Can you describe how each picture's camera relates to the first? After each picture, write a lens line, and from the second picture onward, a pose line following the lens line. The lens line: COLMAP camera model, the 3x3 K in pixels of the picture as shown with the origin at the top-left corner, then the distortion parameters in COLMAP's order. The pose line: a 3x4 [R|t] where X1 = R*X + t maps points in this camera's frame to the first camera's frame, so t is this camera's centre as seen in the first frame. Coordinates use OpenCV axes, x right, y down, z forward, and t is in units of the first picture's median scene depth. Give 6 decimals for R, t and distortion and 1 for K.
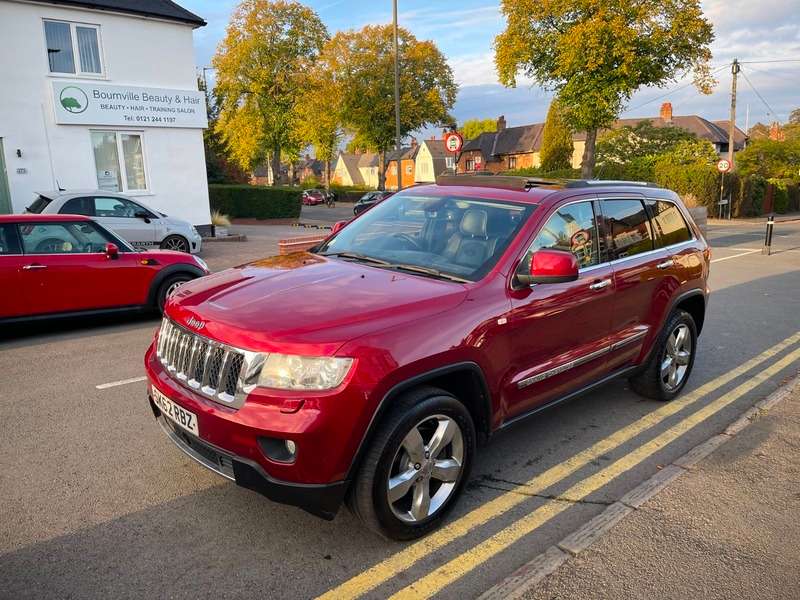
lens RADIAL K [[602.3, 0, 394.4], [0, 602.3, 301.2], [0, 0, 1]] dist [0.077512, -0.102542]
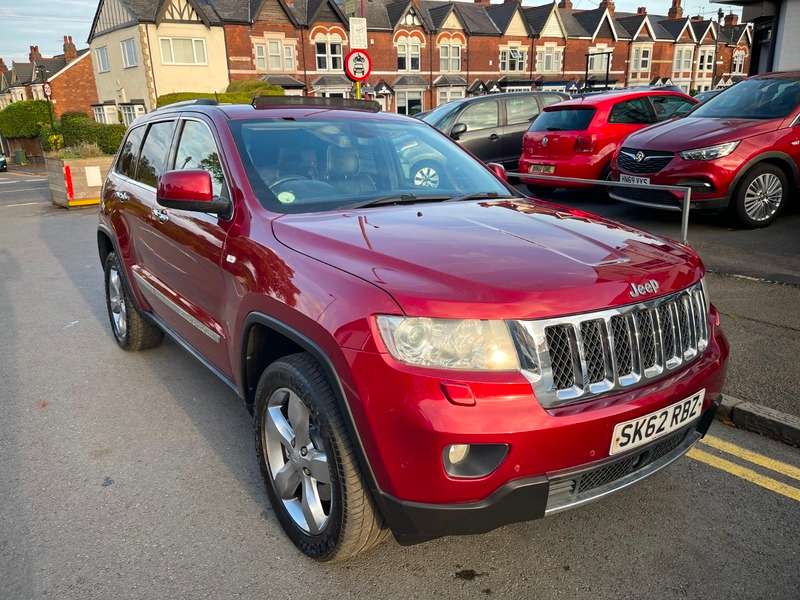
lens RADIAL K [[602.3, 0, 396.2], [0, 602.3, 303.2], [0, 0, 1]] dist [0.077512, -0.102542]
pose [[0.125981, -0.278201, 0.952225, -0.236576], [0.219258, 0.943943, 0.246773, -0.041088], [-0.967499, 0.177694, 0.179917, 0.268143]]
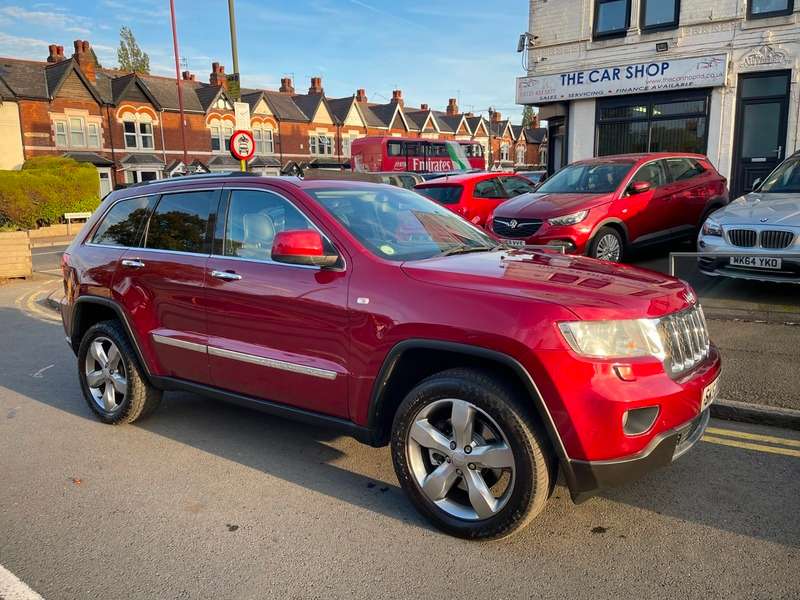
lens RADIAL K [[602.3, 0, 399.0], [0, 602.3, 294.4], [0, 0, 1]] dist [0.077512, -0.102542]
pose [[-0.202754, -0.143072, 0.968721, -0.277463], [0.222761, 0.956593, 0.187904, -0.060329], [-0.953556, 0.253892, -0.162082, 0.375341]]
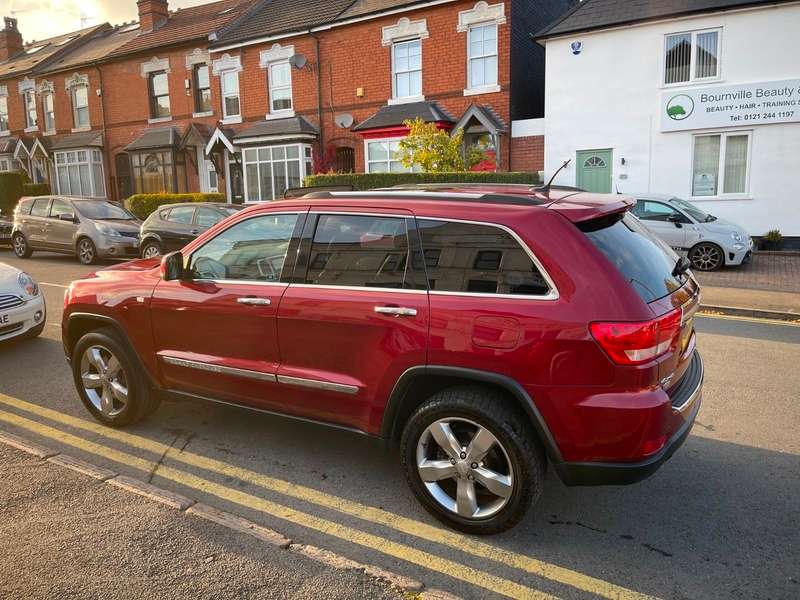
lens RADIAL K [[602.3, 0, 401.3], [0, 602.3, 296.0], [0, 0, 1]] dist [0.077512, -0.102542]
pose [[0.301819, 0.171622, -0.937791, 0.387986], [-0.180900, 0.976102, 0.120412, -0.057320], [0.936045, 0.133304, 0.325653, 0.272931]]
